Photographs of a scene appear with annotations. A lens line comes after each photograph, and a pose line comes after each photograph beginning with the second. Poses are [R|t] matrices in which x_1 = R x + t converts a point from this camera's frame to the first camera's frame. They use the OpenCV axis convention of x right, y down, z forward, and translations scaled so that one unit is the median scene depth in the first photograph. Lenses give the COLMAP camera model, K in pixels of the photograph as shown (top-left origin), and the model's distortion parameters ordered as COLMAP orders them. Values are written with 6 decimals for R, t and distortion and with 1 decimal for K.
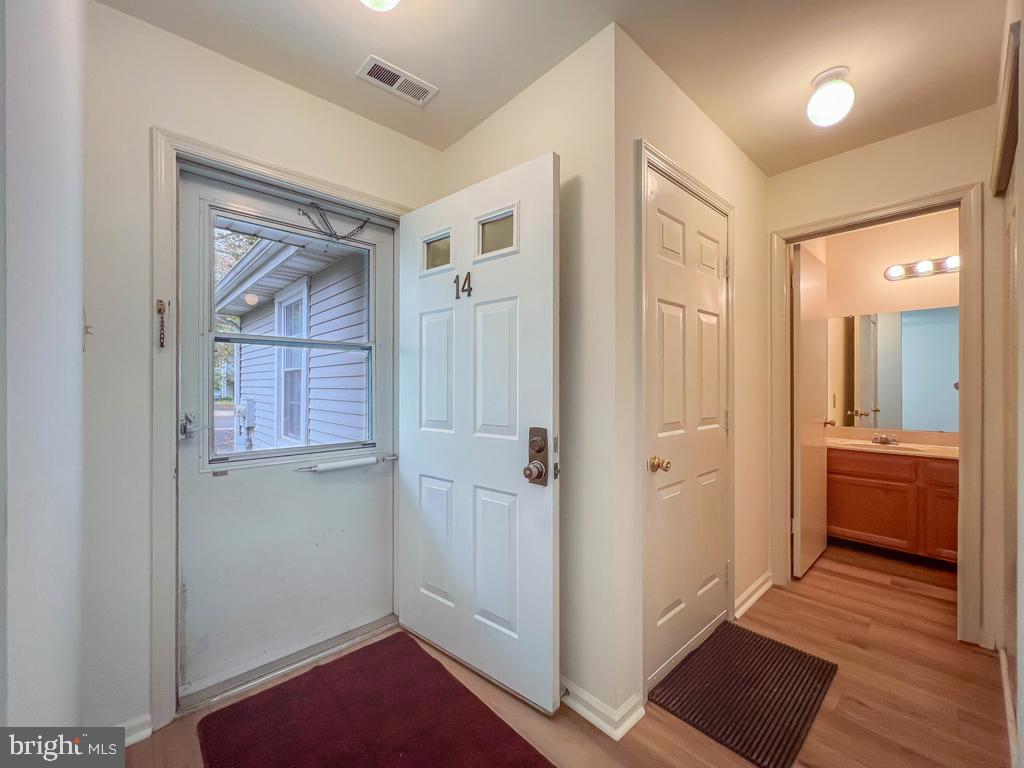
lens RADIAL K [[423.5, 0, 512.0], [0, 423.5, 384.0], [0, 0, 1]] dist [0.000856, 0.000011]
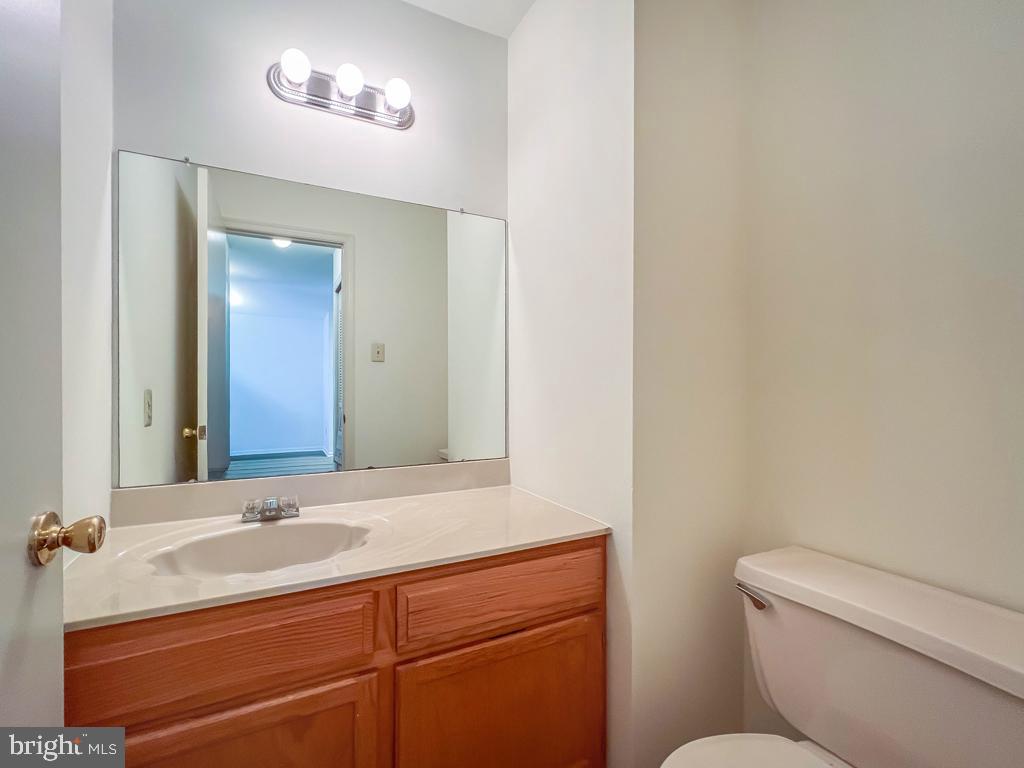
lens RADIAL K [[423.5, 0, 512.0], [0, 423.5, 384.0], [0, 0, 1]] dist [0.000856, 0.000011]
pose [[0.262779, -0.011279, 0.964790, 0.571213], [-0.005640, 0.999897, 0.013226, 0.013201], [-0.964840, -0.008917, 0.262688, 0.693607]]
